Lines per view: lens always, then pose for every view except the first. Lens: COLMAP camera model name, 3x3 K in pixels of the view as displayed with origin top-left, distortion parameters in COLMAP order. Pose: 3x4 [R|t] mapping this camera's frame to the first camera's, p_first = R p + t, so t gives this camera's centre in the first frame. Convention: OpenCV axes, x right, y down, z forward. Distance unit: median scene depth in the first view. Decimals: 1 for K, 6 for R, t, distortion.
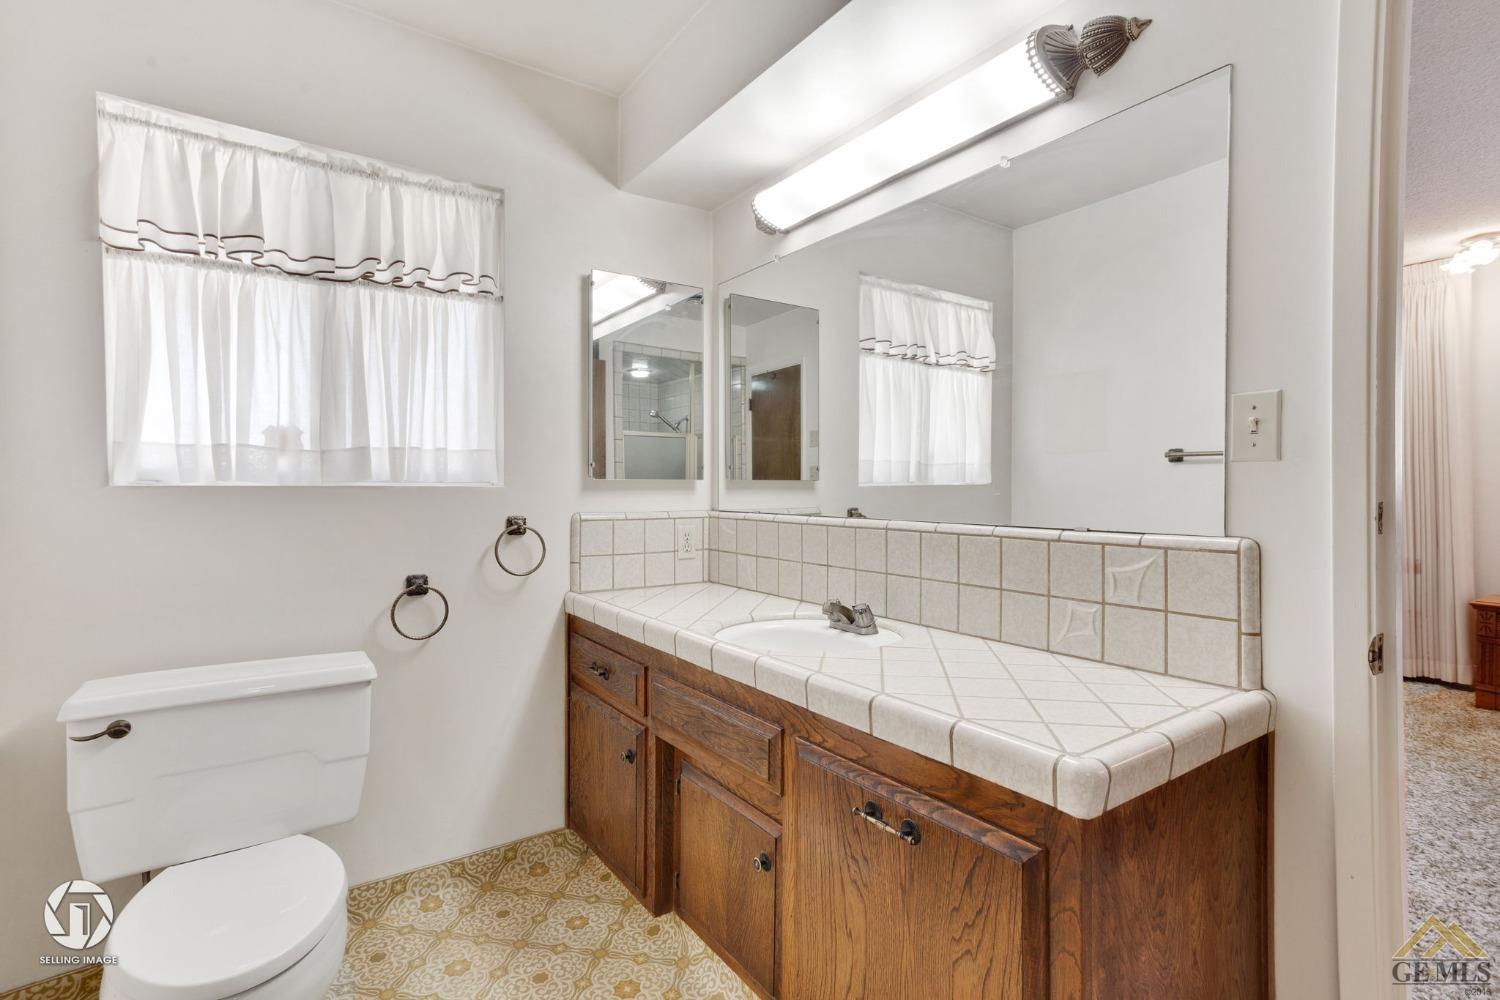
lens RADIAL K [[728.7, 0, 749.4], [0, 728.7, 483.0], [0, 0, 1]] dist [-0.000667, 0.025411]
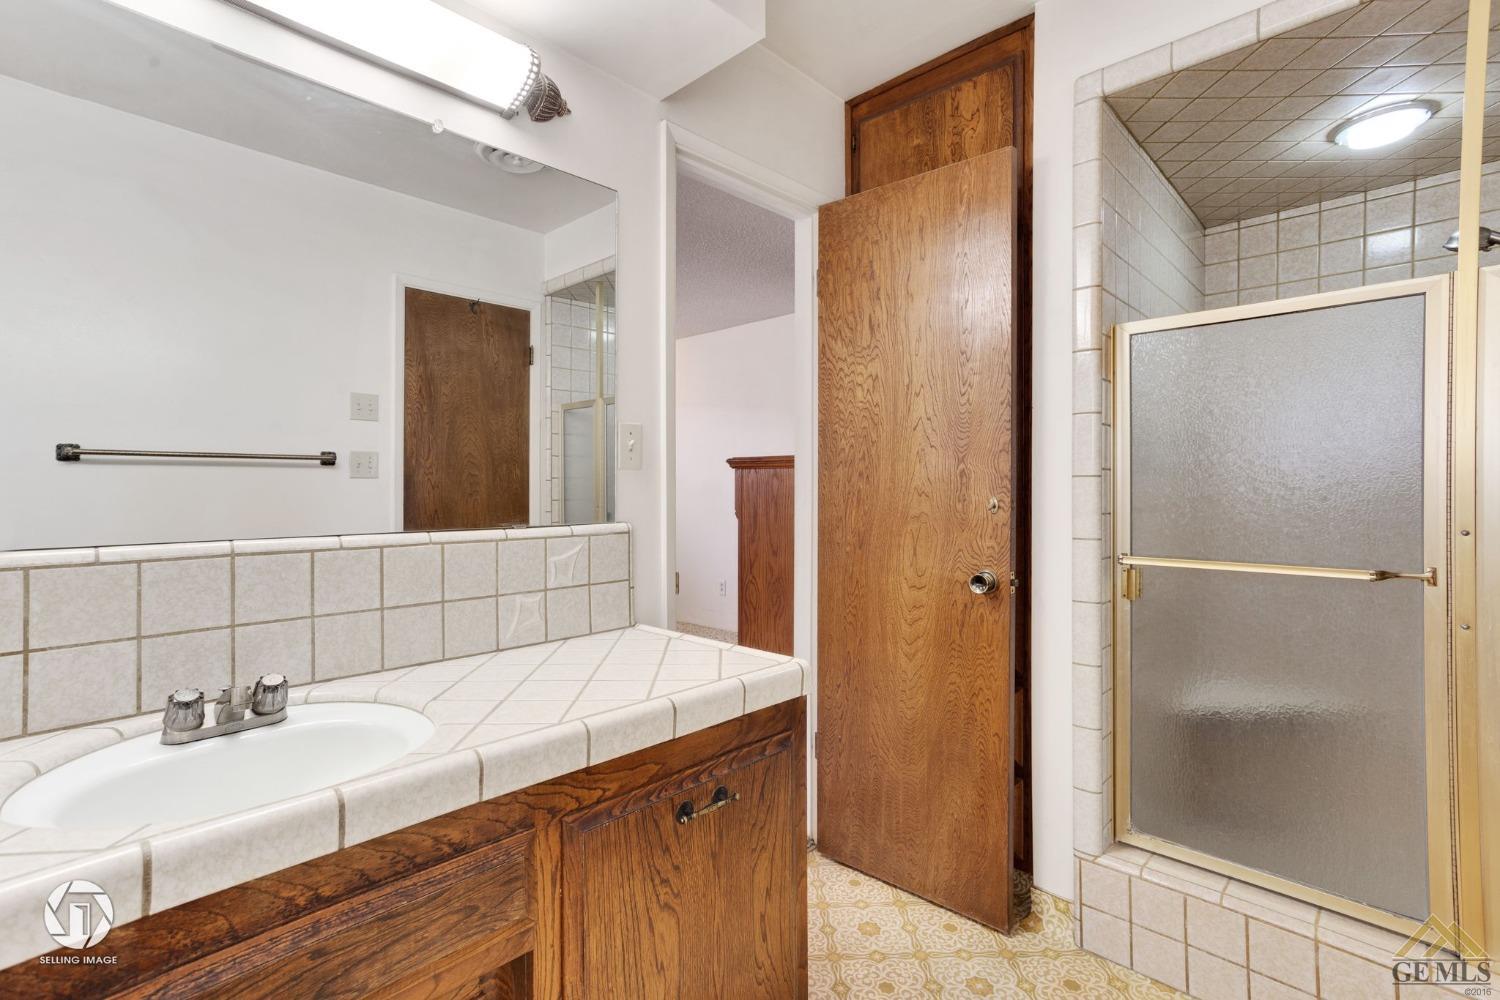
lens RADIAL K [[698.4, 0, 747.5], [0, 698.4, 486.0], [0, 0, 1]] dist [-0.002062, 0.019943]
pose [[-0.190468, 0.008720, 0.981655, -0.544114], [0.001353, 0.999962, -0.008620, 0.010916], [-0.981693, -0.000313, -0.190472, 0.761293]]
